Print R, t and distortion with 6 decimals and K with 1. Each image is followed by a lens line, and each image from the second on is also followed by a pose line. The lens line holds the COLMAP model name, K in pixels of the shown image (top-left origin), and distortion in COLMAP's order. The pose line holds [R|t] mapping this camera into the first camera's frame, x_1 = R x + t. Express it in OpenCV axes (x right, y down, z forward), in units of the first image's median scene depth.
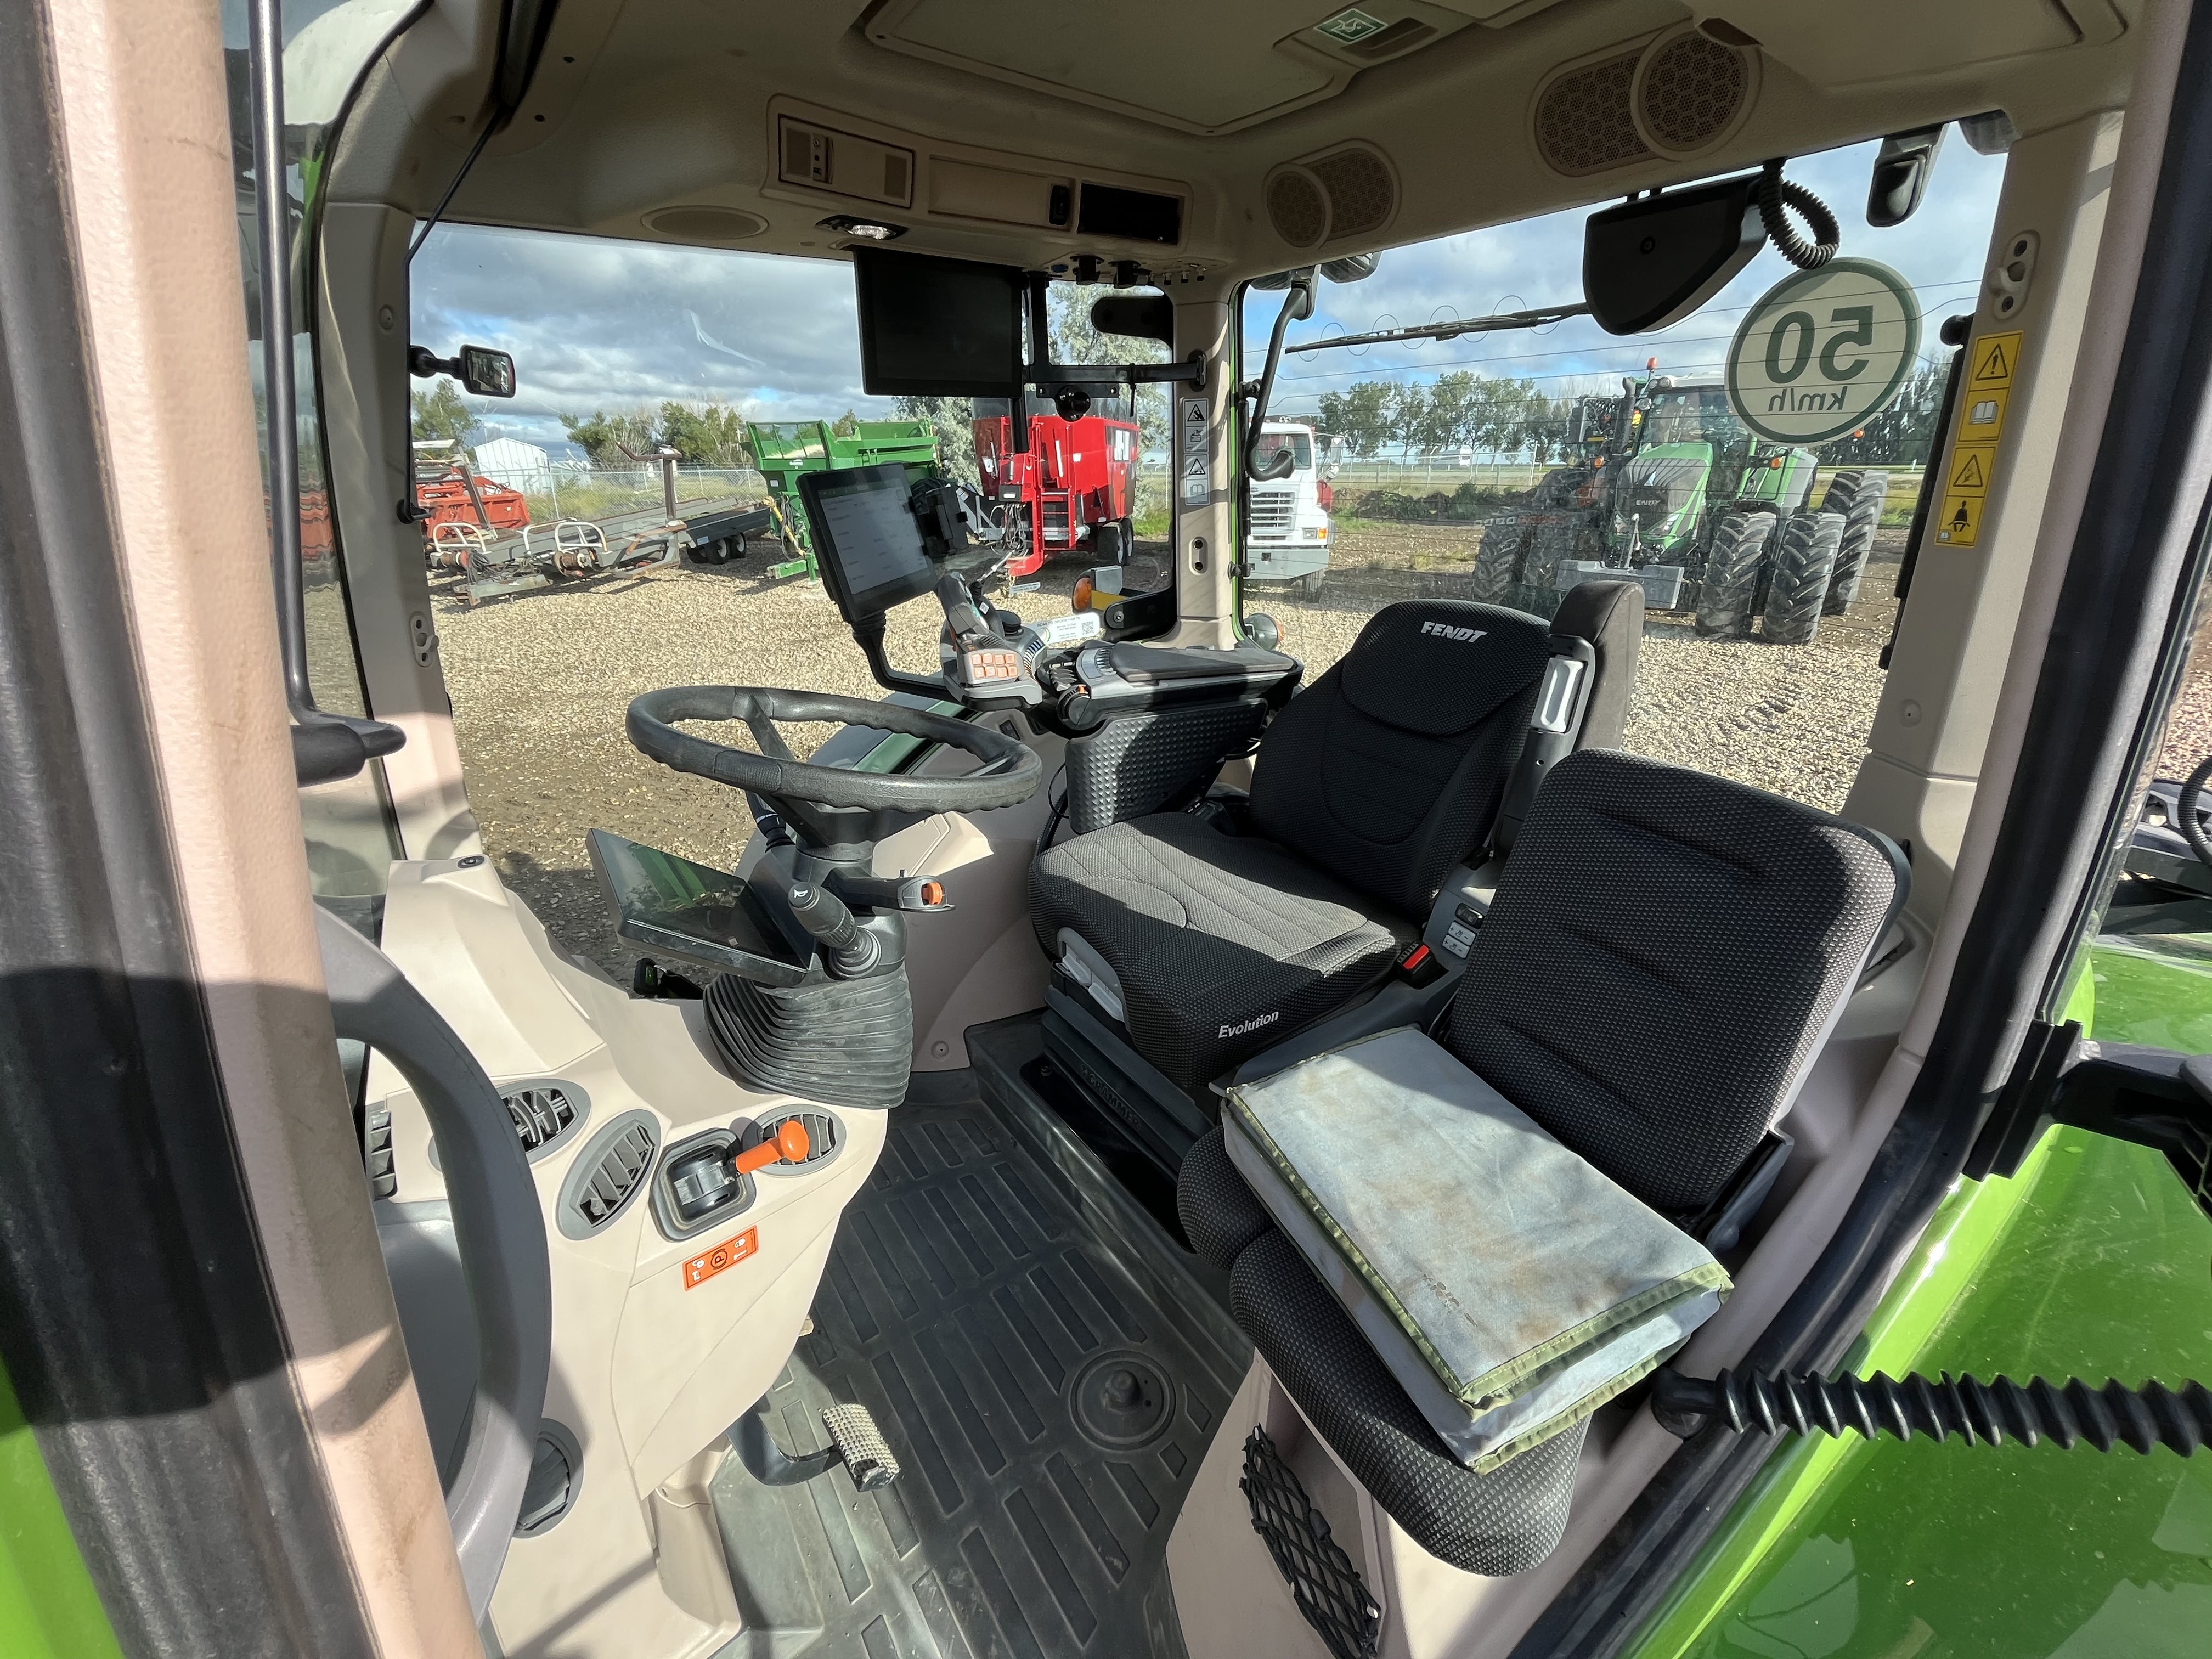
lens RADIAL K [[895.5, 0, 1106.0], [0, 895.5, 829.5], [0, 0, 1]] dist [-0.013620, -0.000007]
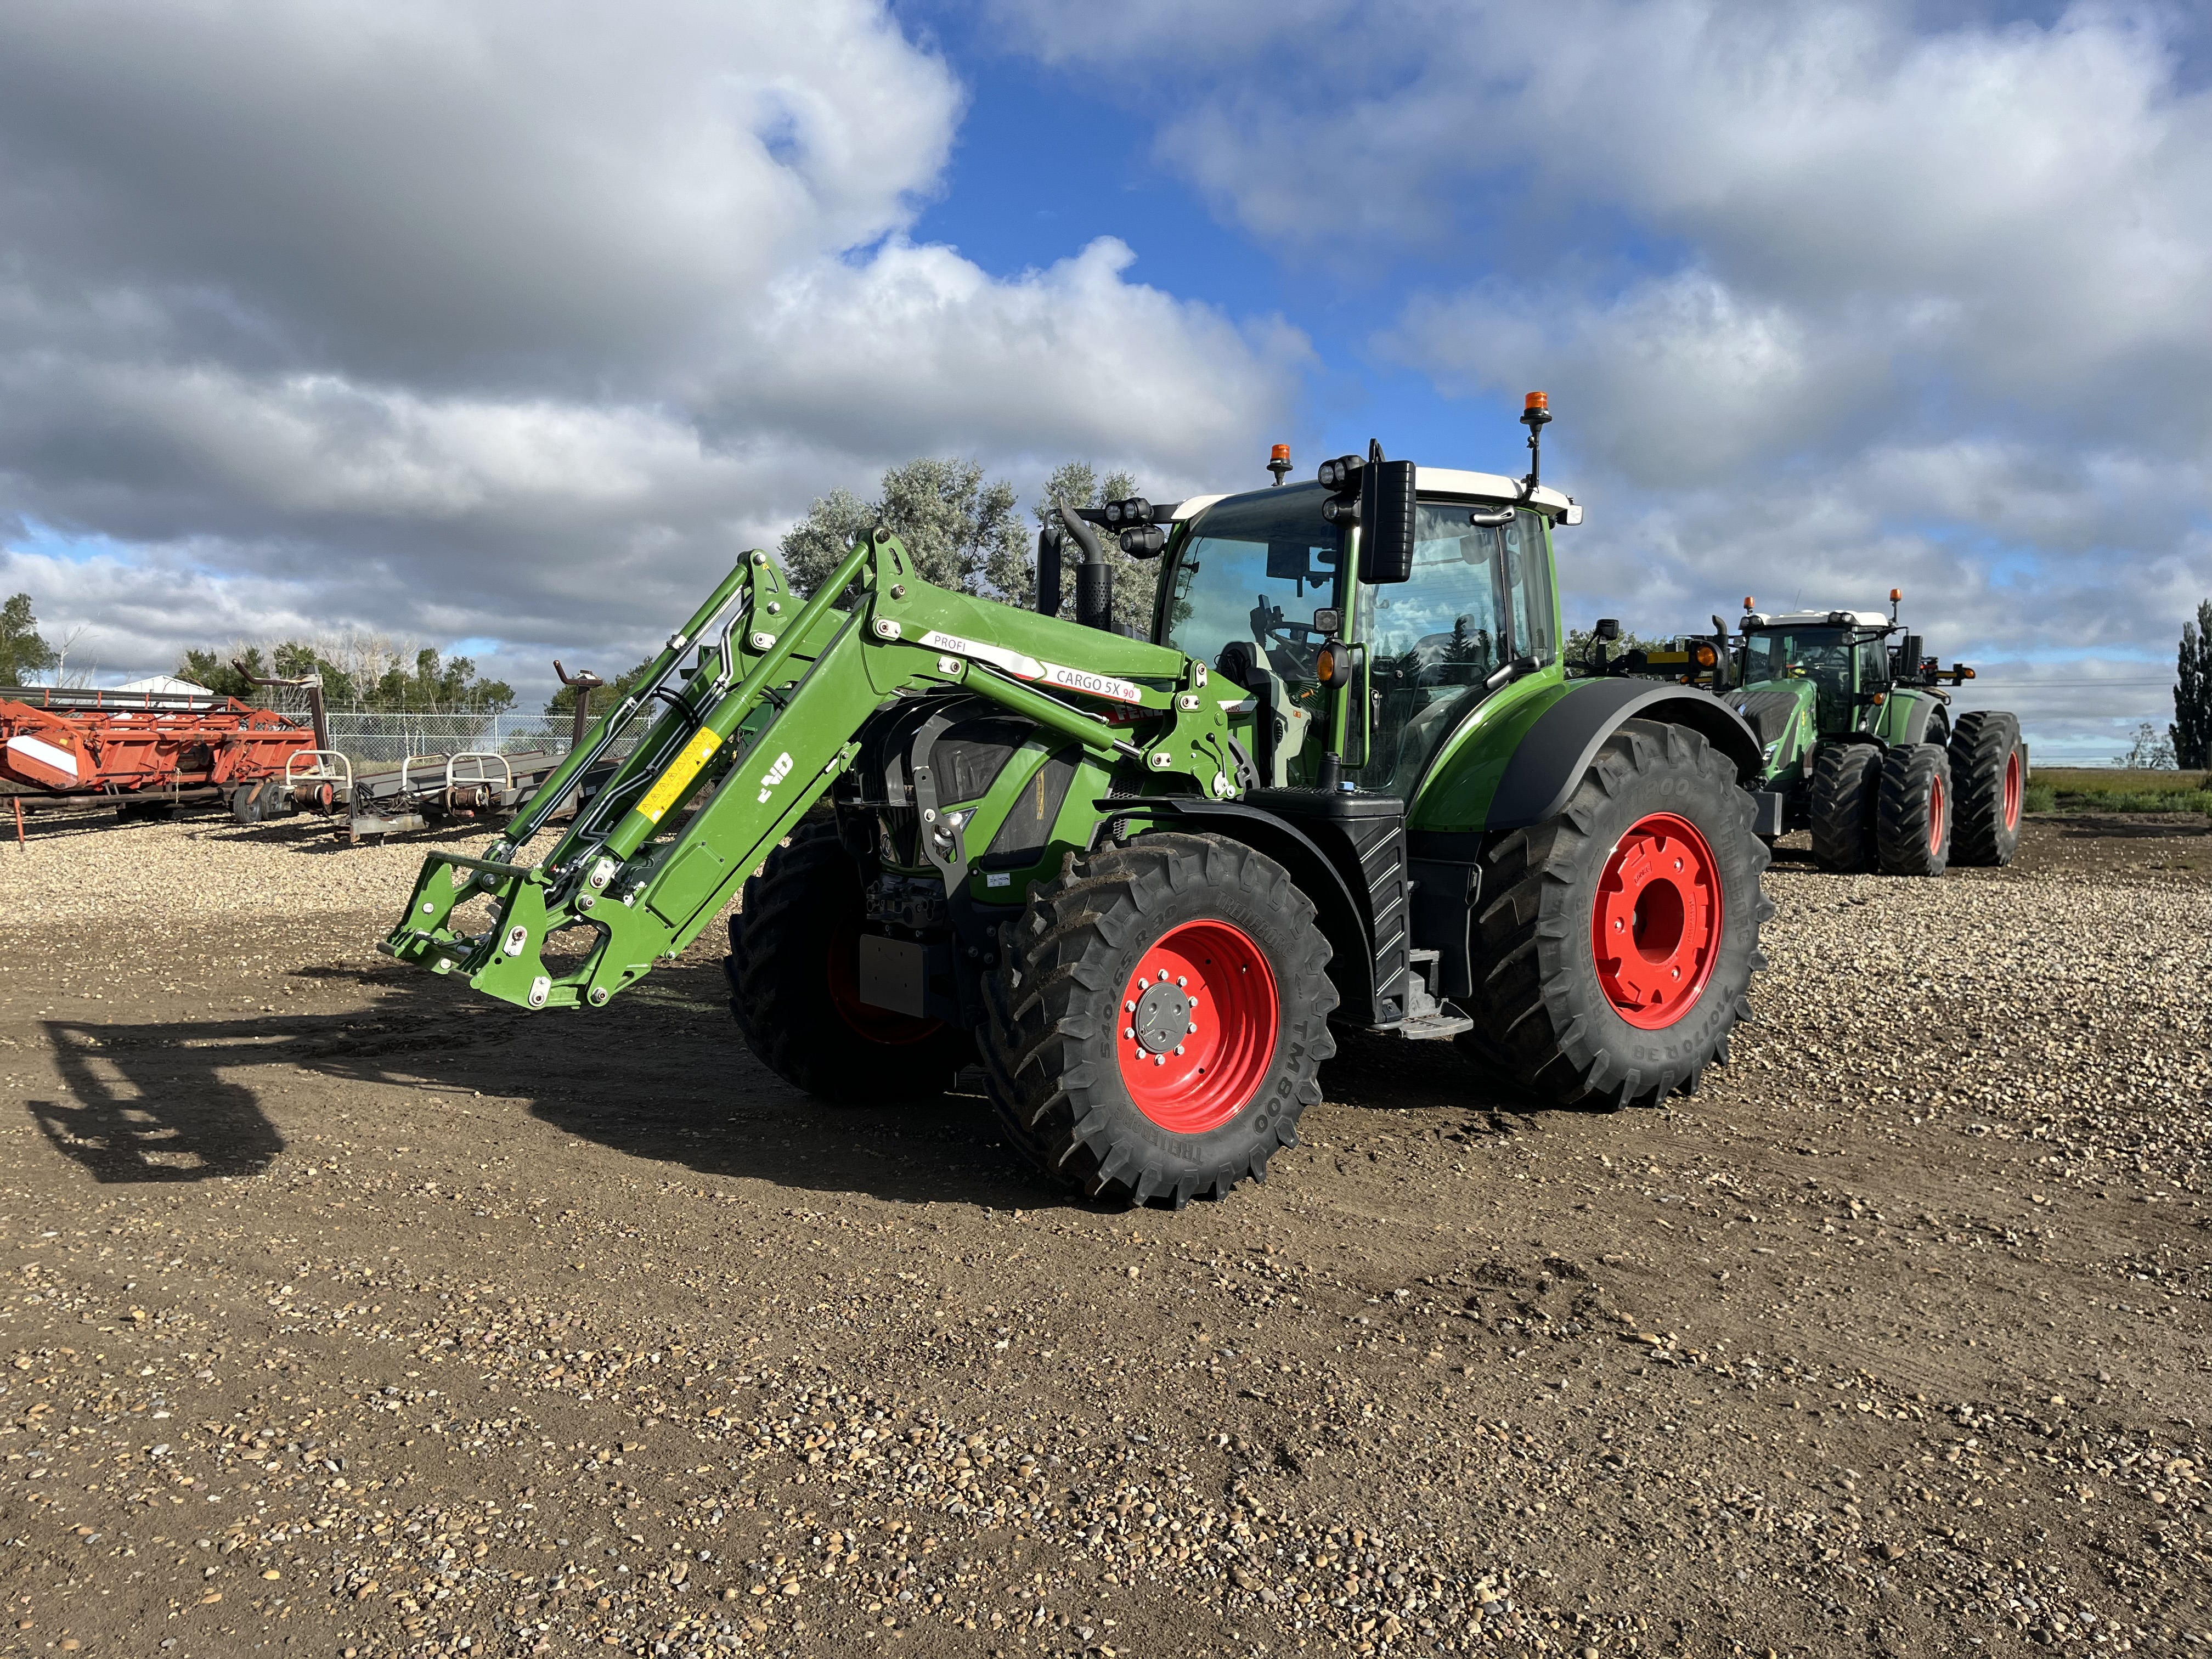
lens RADIAL K [[1655.7, 0, 1106.0], [0, 1655.7, 829.5], [0, 0, 1]] dist [-0.002546, 0.000570]
pose [[0.998597, 0.015984, 0.050489, -0.151975], [0.002121, 0.940529, -0.339707, 0.326732], [-0.052916, 0.339338, 0.939175, -0.583333]]
